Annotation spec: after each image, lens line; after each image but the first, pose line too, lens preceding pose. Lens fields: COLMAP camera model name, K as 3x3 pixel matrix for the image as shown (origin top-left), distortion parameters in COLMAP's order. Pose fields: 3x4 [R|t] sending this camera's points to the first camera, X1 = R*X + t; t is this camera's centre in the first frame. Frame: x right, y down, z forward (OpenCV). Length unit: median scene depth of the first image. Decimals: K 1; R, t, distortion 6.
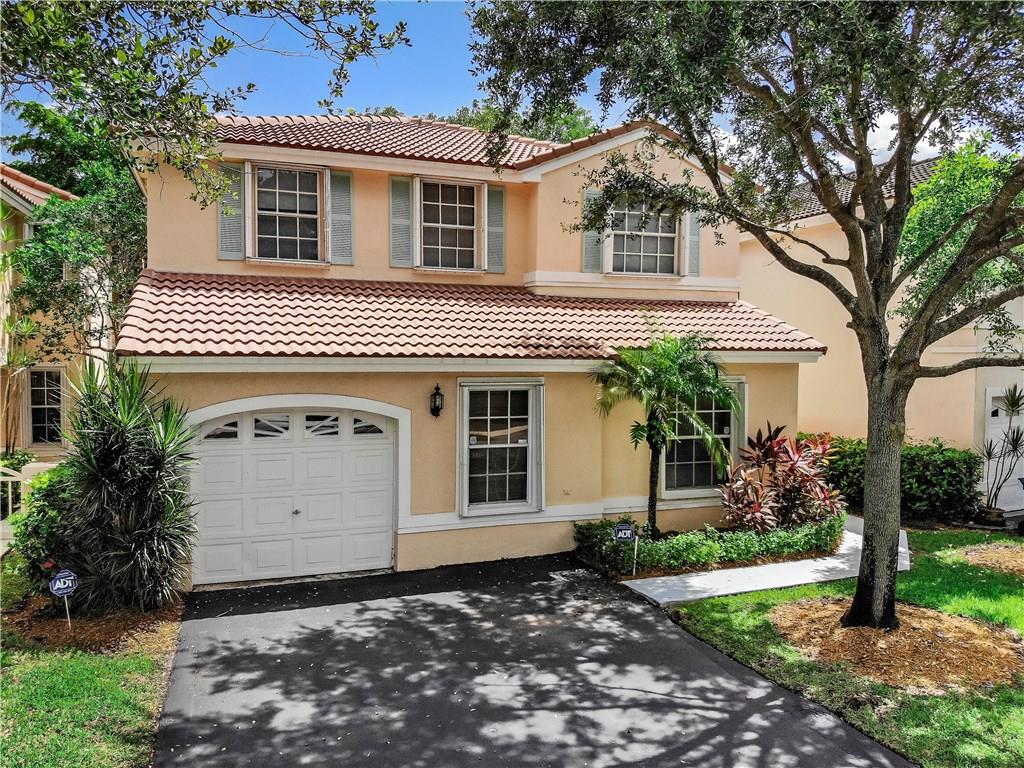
lens RADIAL K [[765.9, 0, 503.1], [0, 765.9, 406.5], [0, 0, 1]] dist [0.001346, -0.109444]
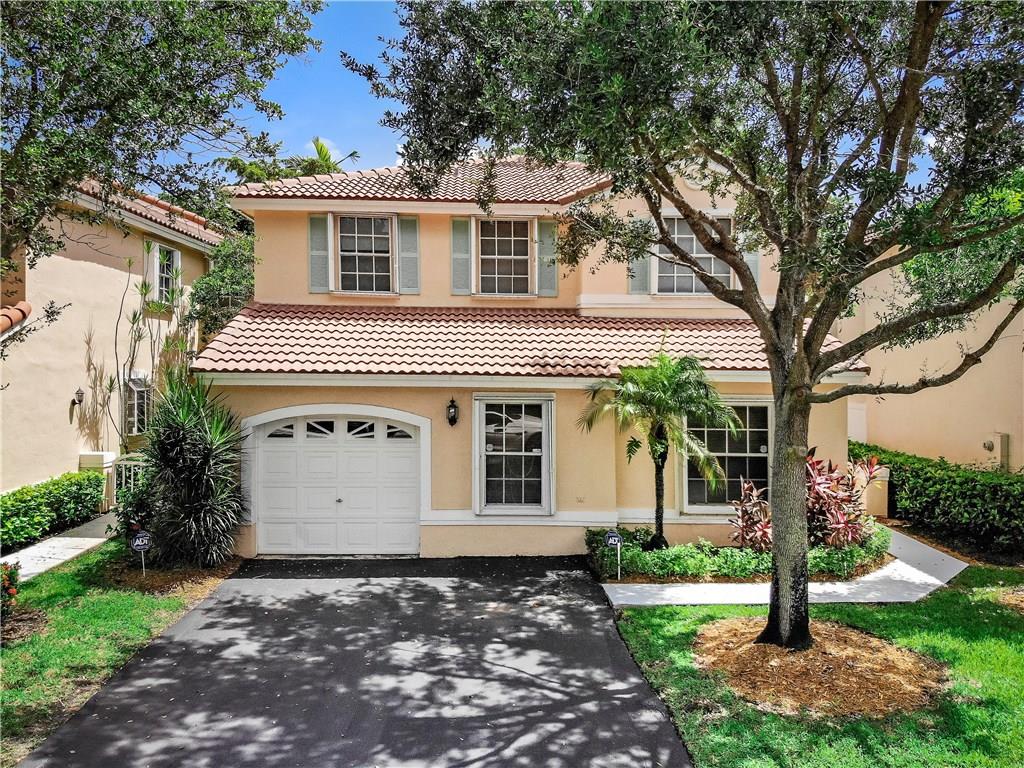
lens RADIAL K [[772.0, 0, 512.0], [0, 772.0, 384.0], [0, 0, 1]] dist [0.010446, -0.111775]
pose [[0.950119, 0.014848, -0.311534, 0.395758], [-0.027006, 0.999031, -0.034748, -0.012927], [0.310717, 0.041428, 0.949599, -0.092730]]
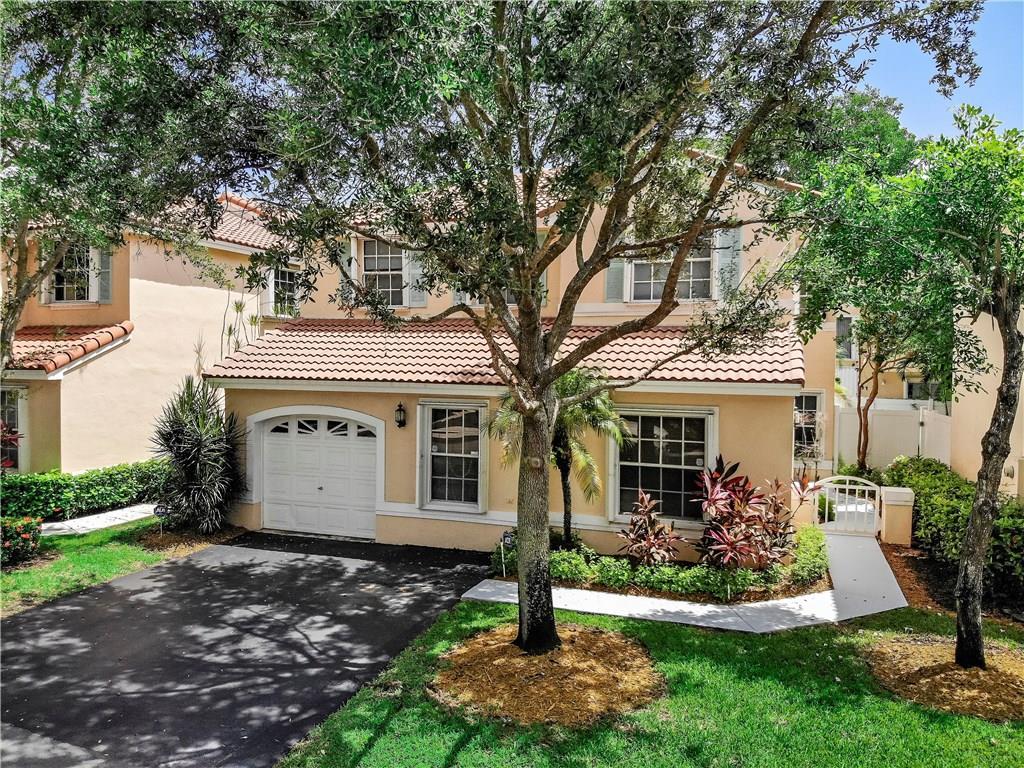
lens RADIAL K [[783.2, 0, 512.0], [0, 783.2, 384.0], [0, 0, 1]] dist [0.038989, -0.123229]
pose [[0.770707, 0.027032, -0.636616, 1.003410], [-0.048437, 0.998694, -0.016233, -0.053722], [0.635346, 0.043347, 0.771010, 0.102296]]
